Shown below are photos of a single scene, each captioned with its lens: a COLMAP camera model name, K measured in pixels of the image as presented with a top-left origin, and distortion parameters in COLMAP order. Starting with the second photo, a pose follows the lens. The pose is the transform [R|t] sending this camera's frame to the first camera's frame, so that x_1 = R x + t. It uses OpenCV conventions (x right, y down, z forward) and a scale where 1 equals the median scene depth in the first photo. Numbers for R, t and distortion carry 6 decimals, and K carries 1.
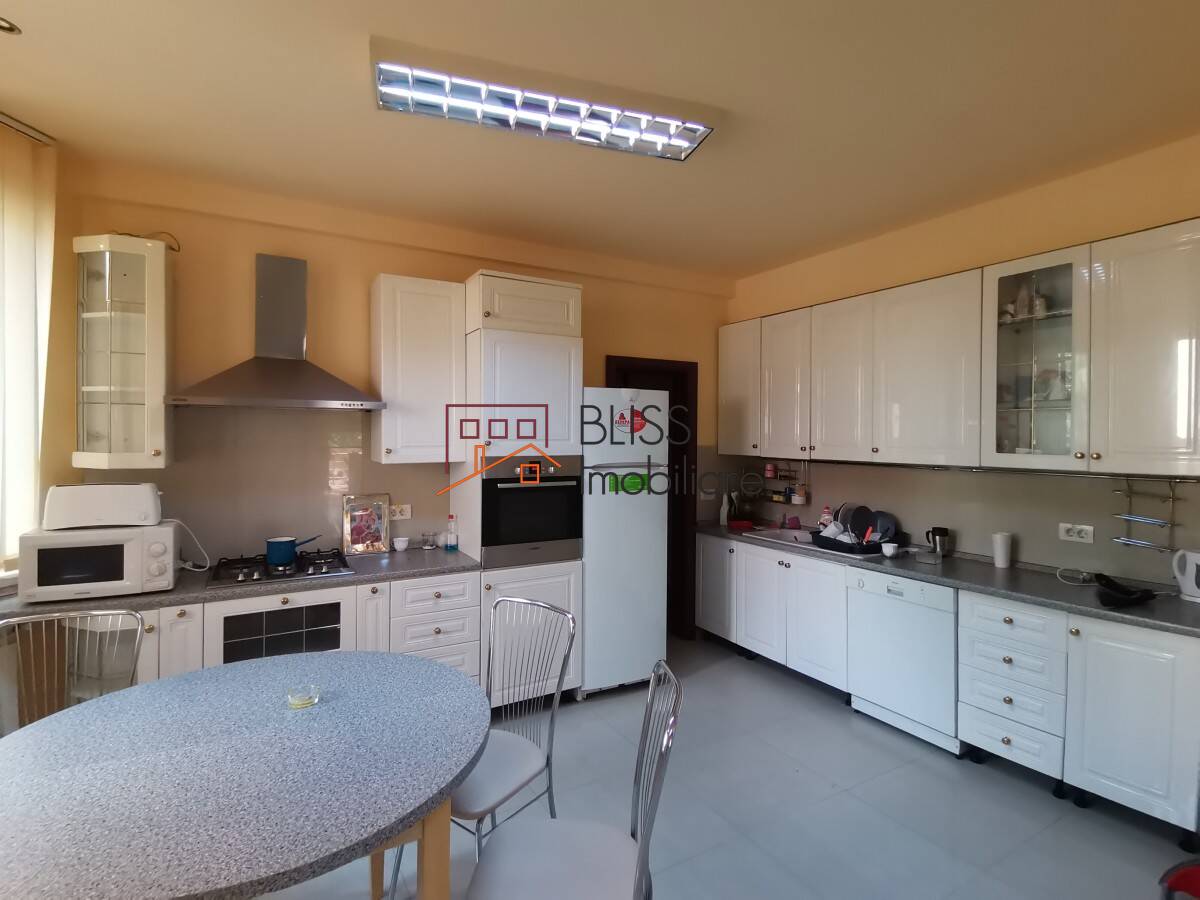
lens RADIAL K [[602.1, 0, 602.3], [0, 602.1, 442.0], [0, 0, 1]] dist [0.022724, -0.008469]
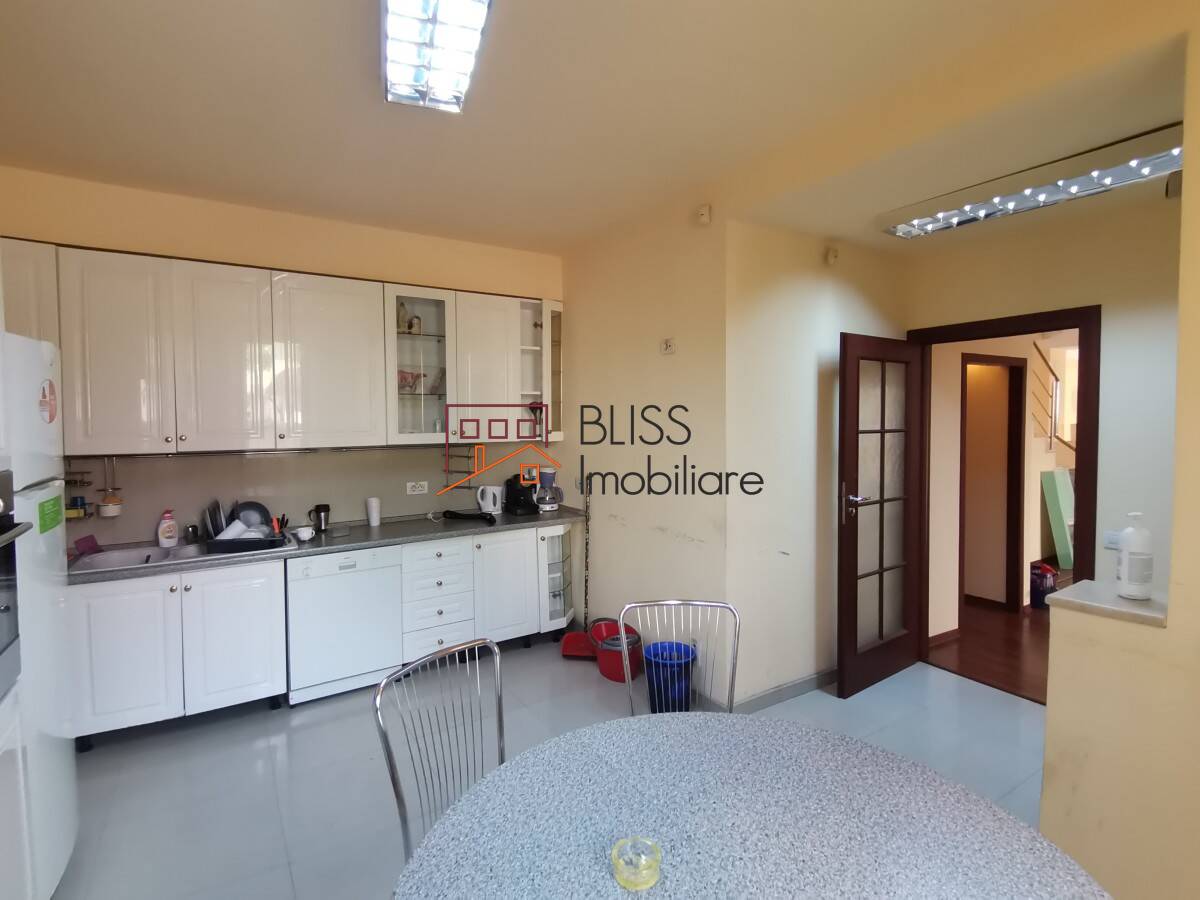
lens RADIAL K [[602.1, 0, 603.0], [0, 602.1, 444.3], [0, 0, 1]] dist [0.022724, -0.008469]
pose [[-0.042855, -0.052215, 0.997716, -0.589898], [0.016028, 0.998469, 0.052942, -0.018743], [-0.998953, 0.018260, -0.041952, 0.577782]]
